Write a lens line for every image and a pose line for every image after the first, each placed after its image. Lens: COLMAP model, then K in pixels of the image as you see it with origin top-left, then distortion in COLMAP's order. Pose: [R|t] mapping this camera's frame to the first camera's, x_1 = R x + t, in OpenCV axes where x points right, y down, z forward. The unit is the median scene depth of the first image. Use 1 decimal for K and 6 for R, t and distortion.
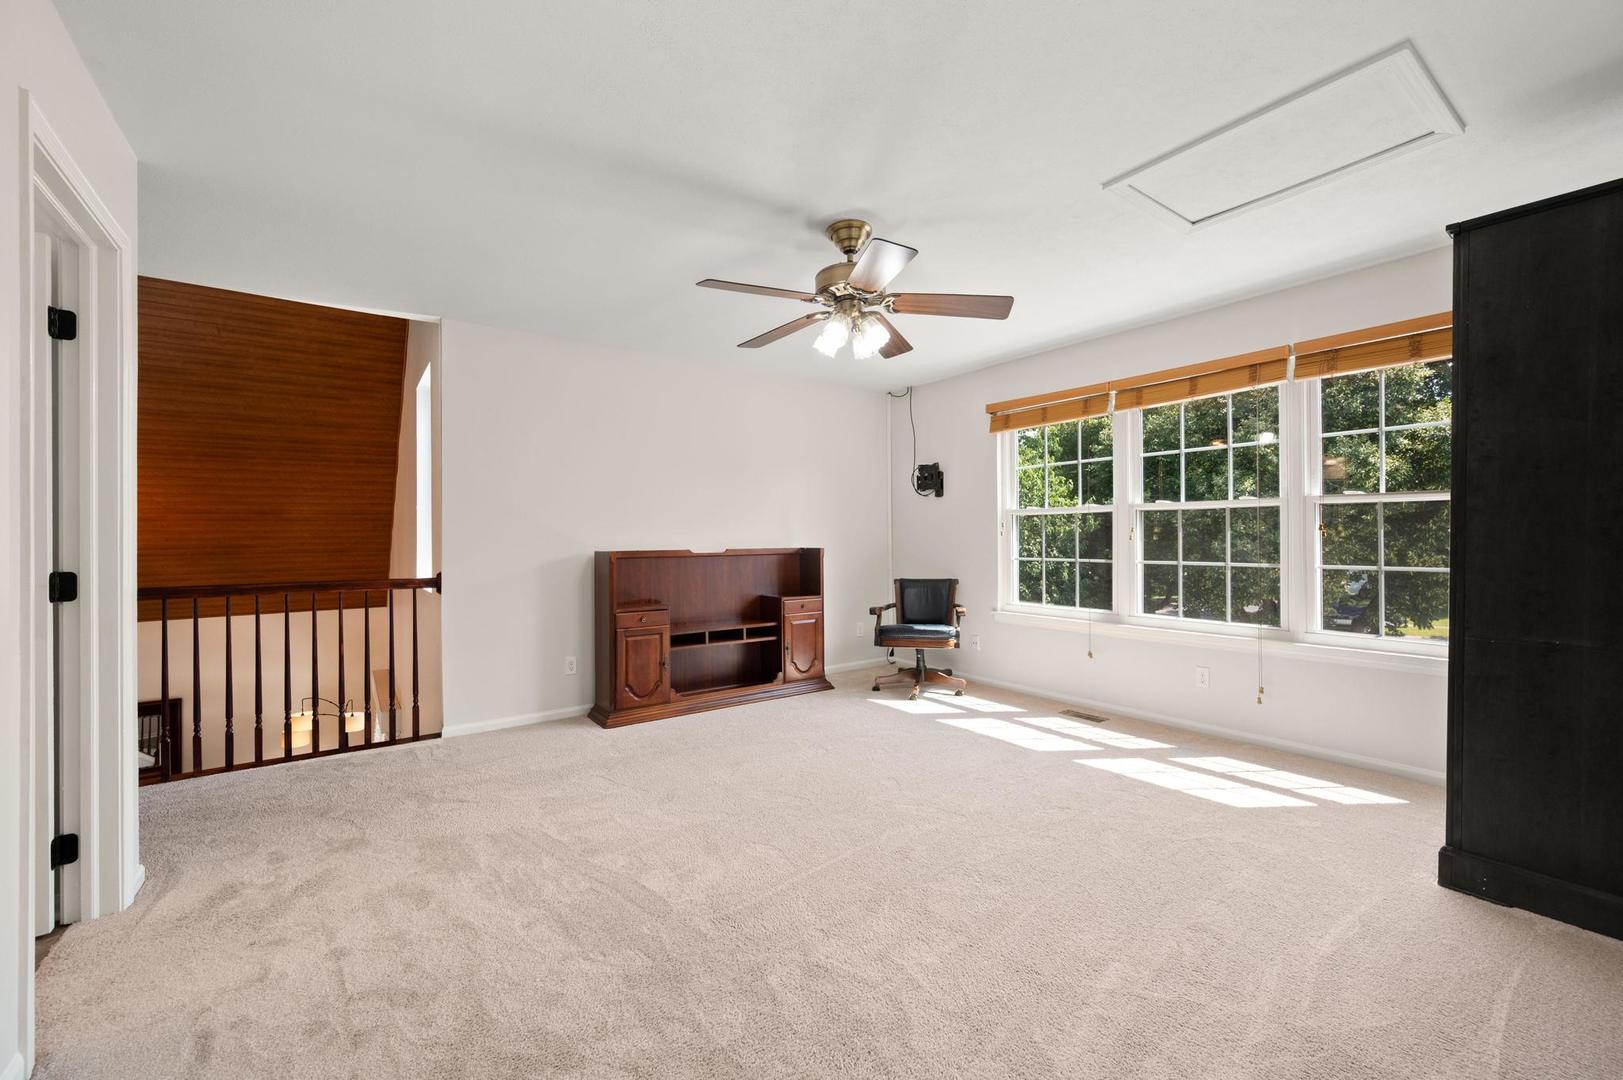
lens RADIAL K [[665.3, 0, 816.9], [0, 665.3, 564.8], [0, 0, 1]] dist [0.000915, 0.000121]
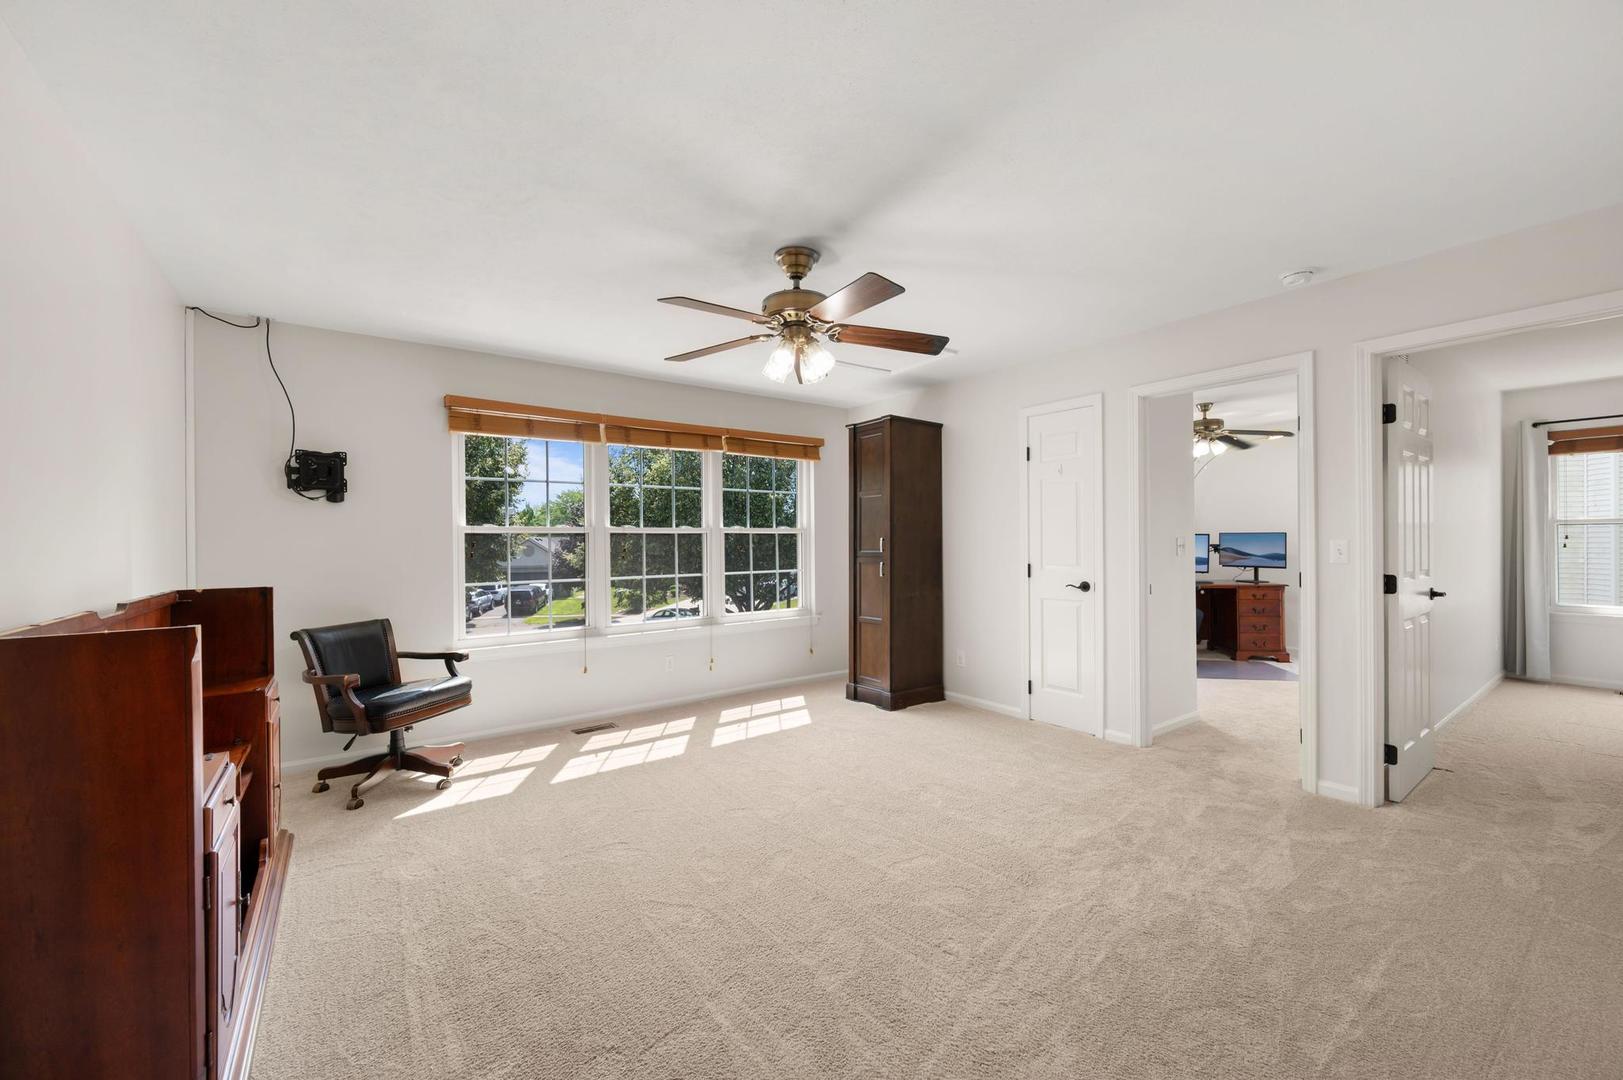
lens RADIAL K [[665.3, 0, 816.9], [0, 665.3, 564.8], [0, 0, 1]] dist [0.000915, 0.000121]
pose [[-0.003366, -0.047336, 0.998873, -0.770491], [0.050973, 0.997572, 0.047446, -0.070841], [-0.998694, 0.051075, -0.000945, 0.803230]]
